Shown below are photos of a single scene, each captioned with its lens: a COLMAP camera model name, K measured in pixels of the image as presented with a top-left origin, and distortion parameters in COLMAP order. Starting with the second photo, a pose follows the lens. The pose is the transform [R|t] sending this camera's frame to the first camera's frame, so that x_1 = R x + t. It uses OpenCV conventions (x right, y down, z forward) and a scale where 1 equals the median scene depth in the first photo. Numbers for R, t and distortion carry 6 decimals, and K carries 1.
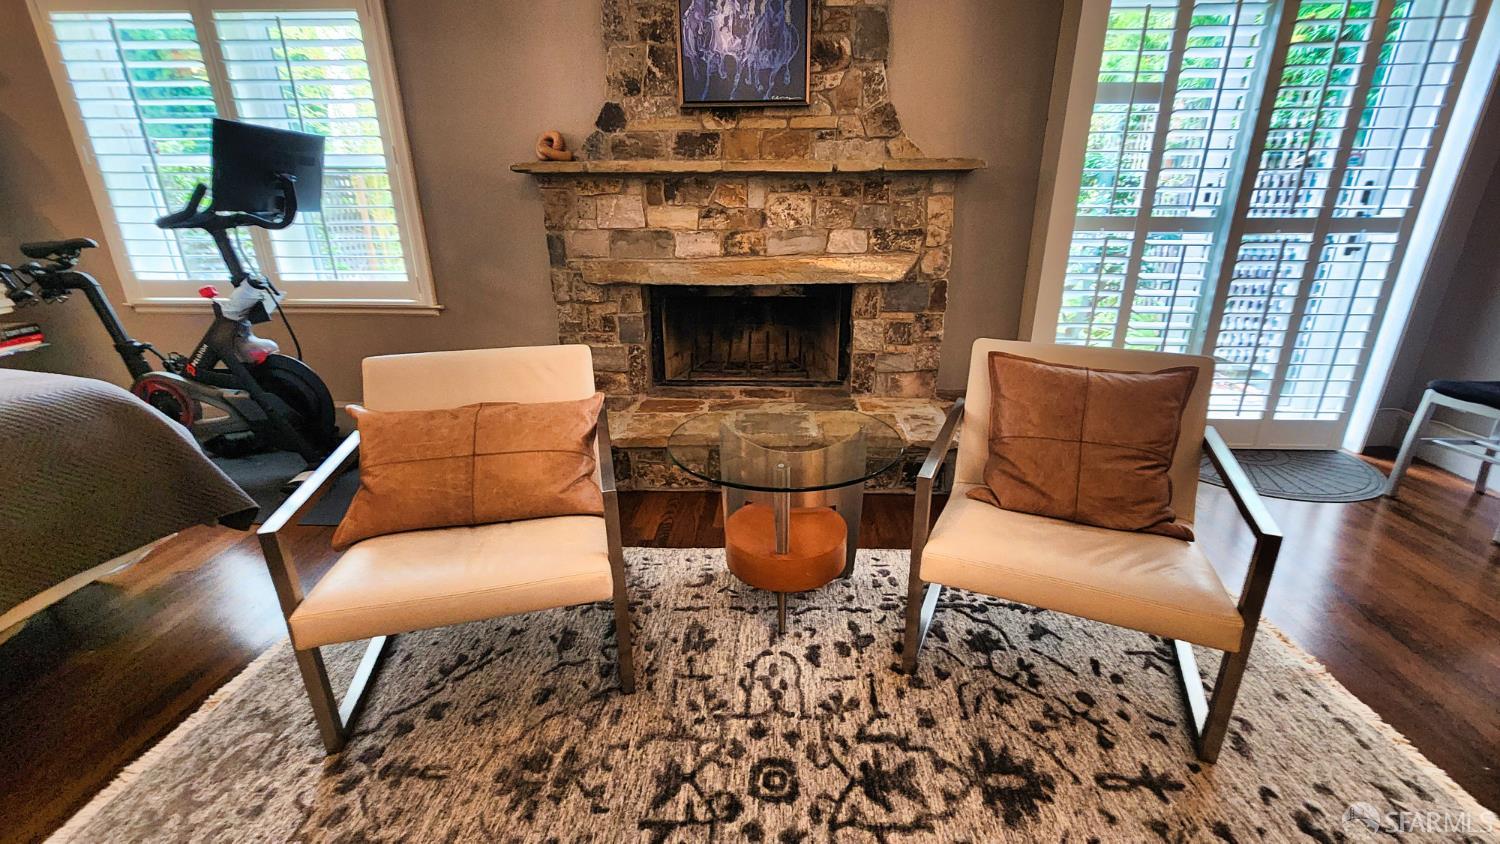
lens RADIAL K [[620.6, 0, 758.3], [0, 620.6, 418.6], [0, 0, 1]] dist [0.002861, 0.000620]
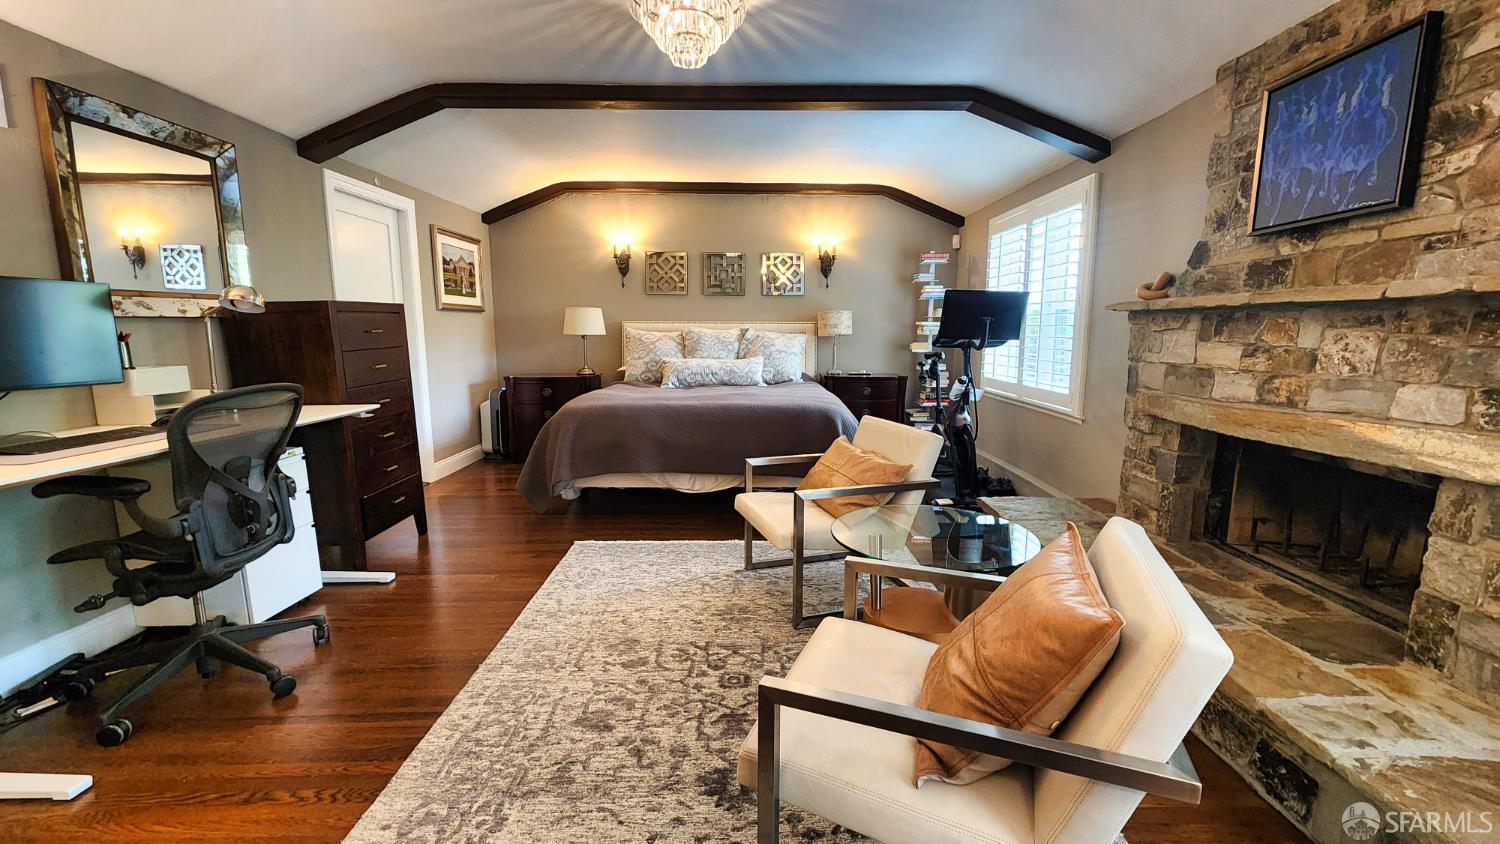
lens RADIAL K [[620.6, 0, 760.7], [0, 620.6, 425.6], [0, 0, 1]] dist [0.002861, 0.000620]
pose [[0.055101, 0.156697, -0.986108, 0.726768], [-0.337329, 0.932462, 0.129324, -0.125257], [0.939773, 0.325517, 0.104238, 0.330132]]
